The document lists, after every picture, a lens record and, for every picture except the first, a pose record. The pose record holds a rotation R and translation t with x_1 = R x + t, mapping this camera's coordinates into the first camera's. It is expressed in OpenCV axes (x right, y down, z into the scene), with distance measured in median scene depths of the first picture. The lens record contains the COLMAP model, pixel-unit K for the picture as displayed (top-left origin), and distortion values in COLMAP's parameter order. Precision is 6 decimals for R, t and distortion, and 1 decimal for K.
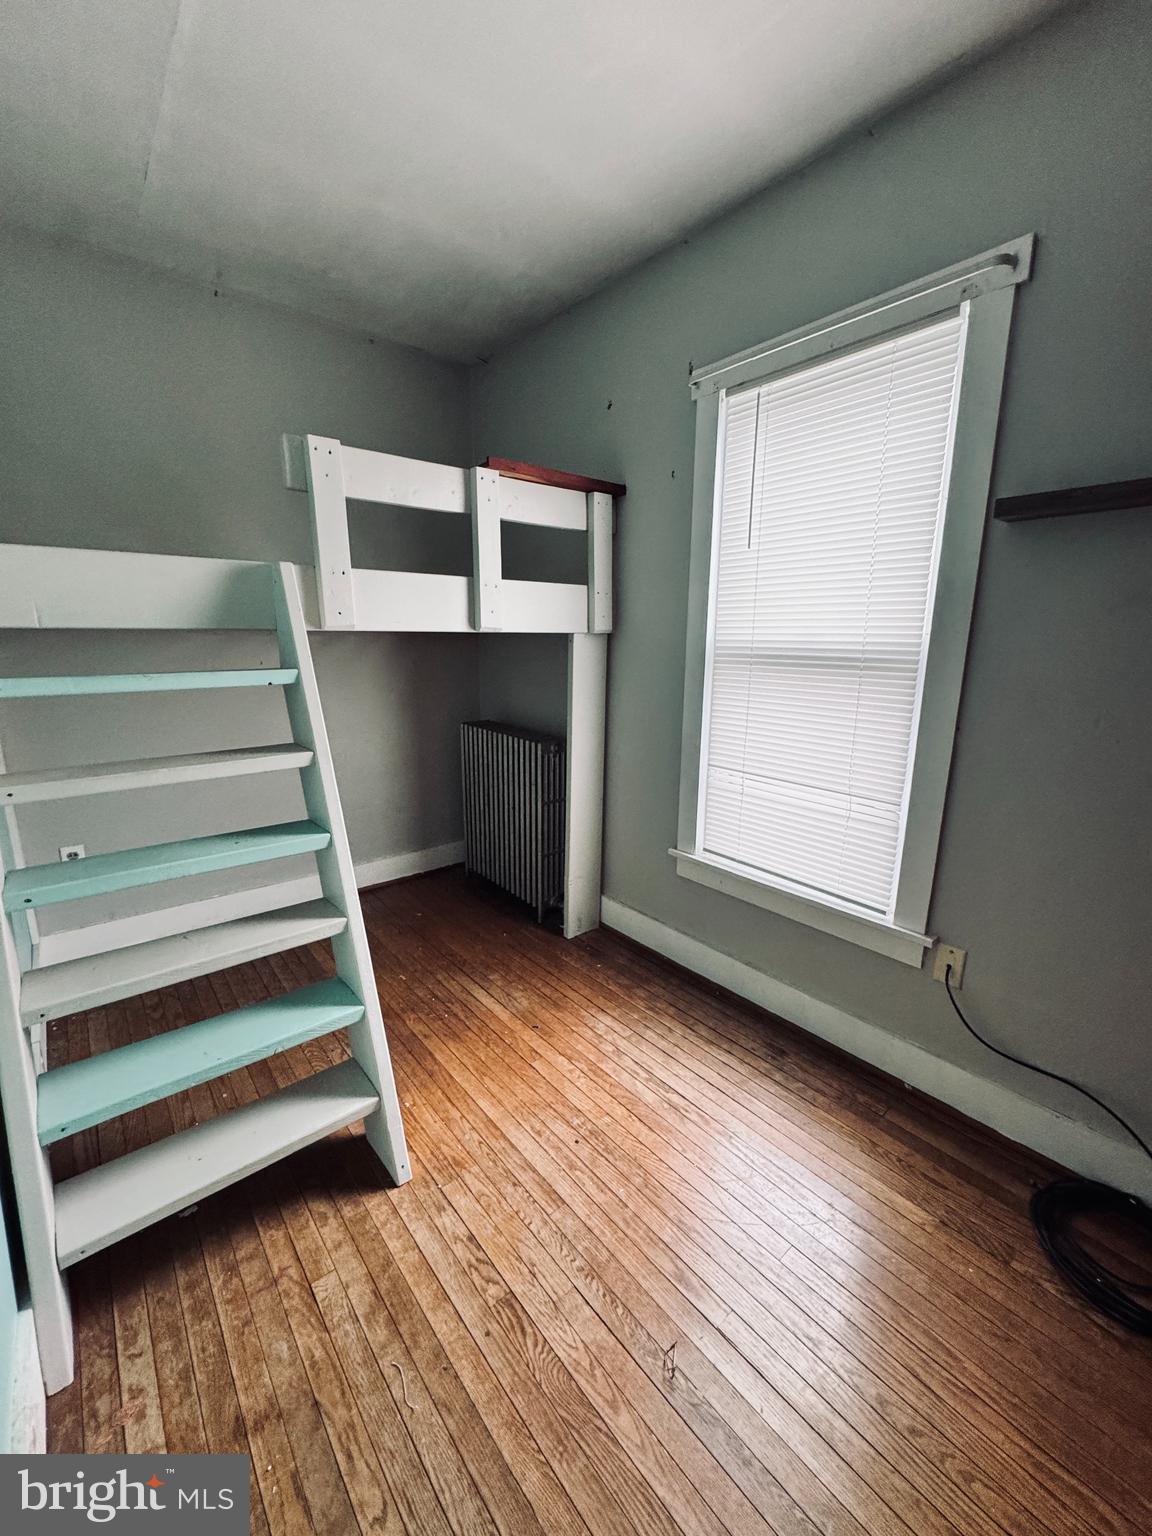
lens RADIAL K [[615.3, 0, 576.0], [0, 615.3, 768.0], [0, 0, 1]] dist [-0.001341, -0.000395]
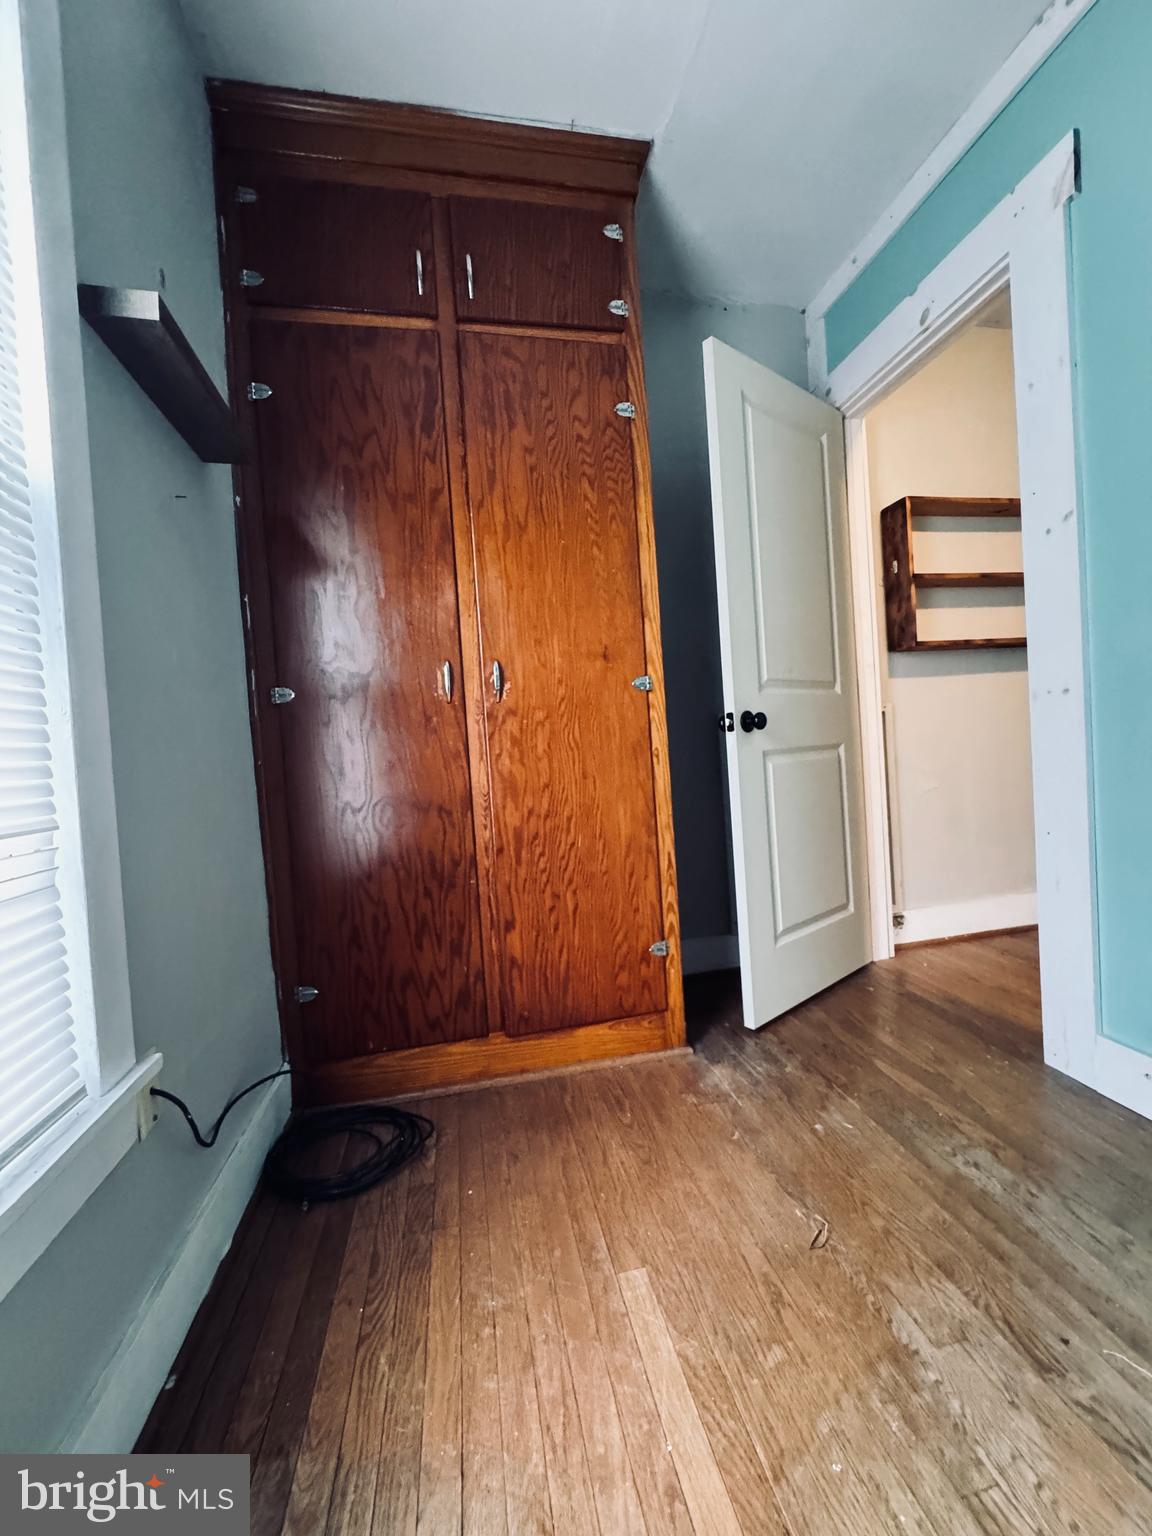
lens RADIAL K [[615.3, 0, 576.0], [0, 615.3, 768.0], [0, 0, 1]] dist [-0.001341, -0.000395]
pose [[-0.873502, 0.042411, 0.484969, -0.010291], [0.162285, 0.964584, 0.207946, -0.015345], [-0.458974, 0.260345, -0.849449, 1.428293]]
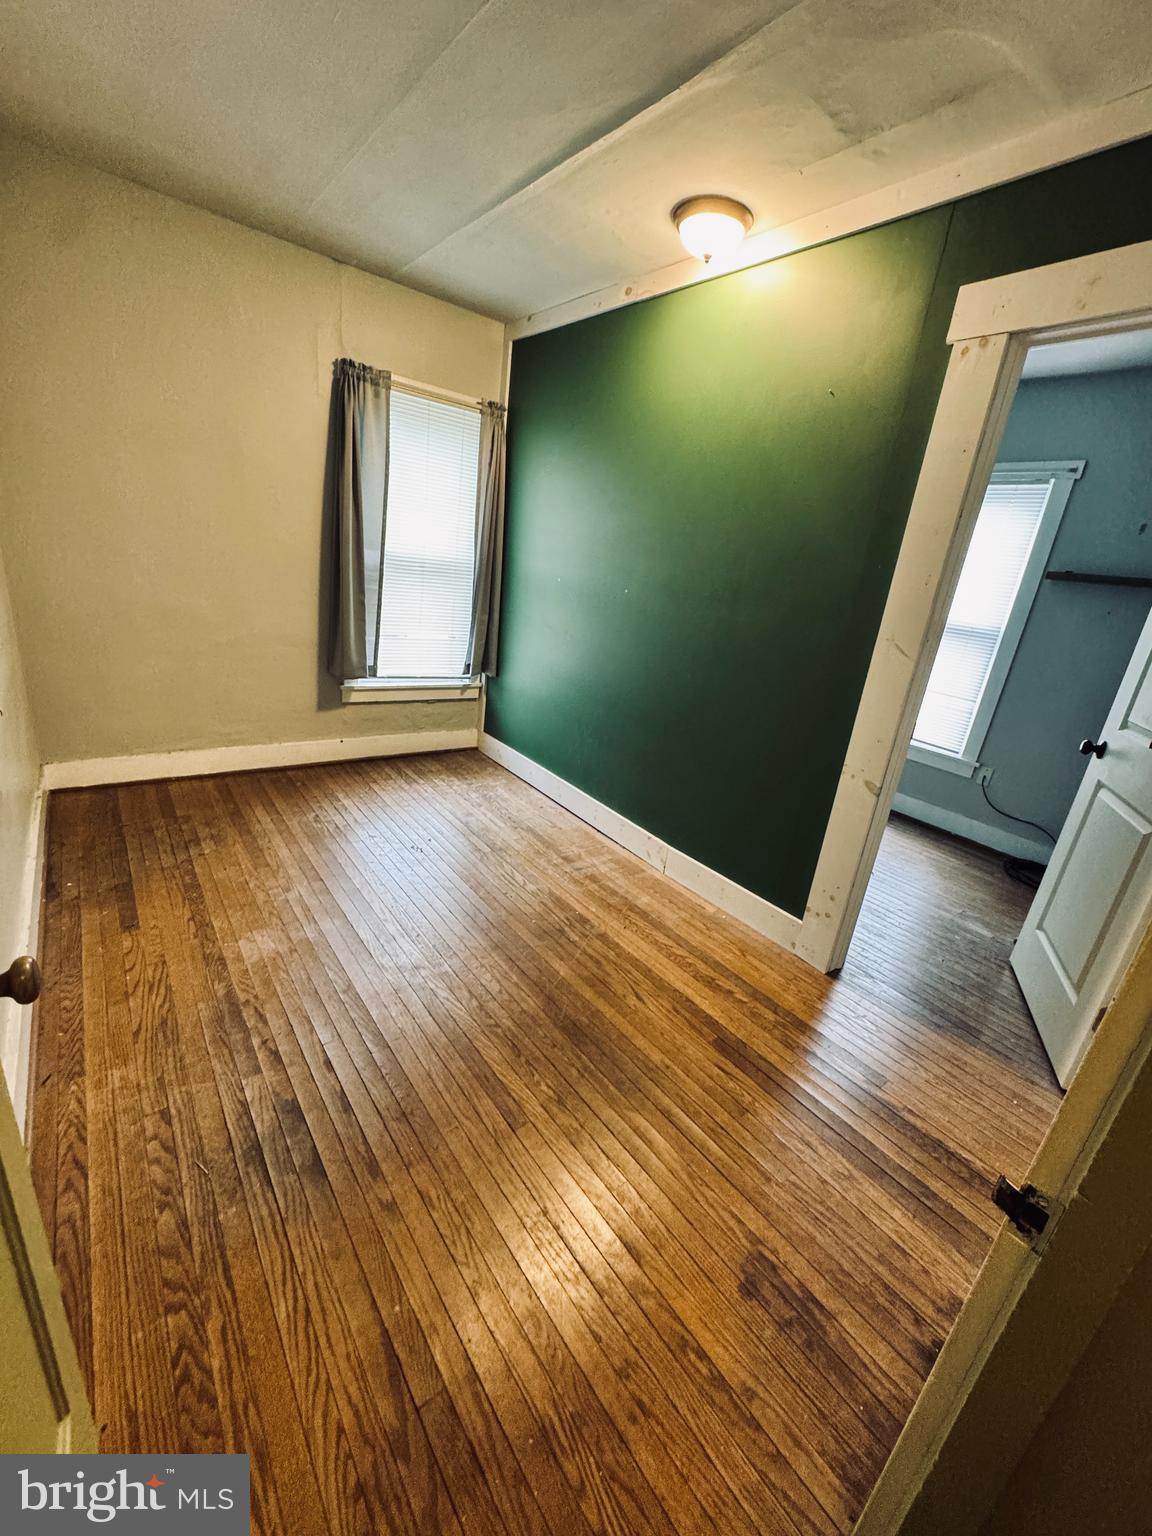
lens RADIAL K [[615.3, 0, 576.0], [0, 615.3, 768.0], [0, 0, 1]] dist [-0.001341, -0.000395]
pose [[0.992734, 0.119736, -0.011964, -0.978271], [-0.117556, 0.986256, 0.116101, 0.242359], [0.025701, -0.113851, 0.993165, -1.451321]]
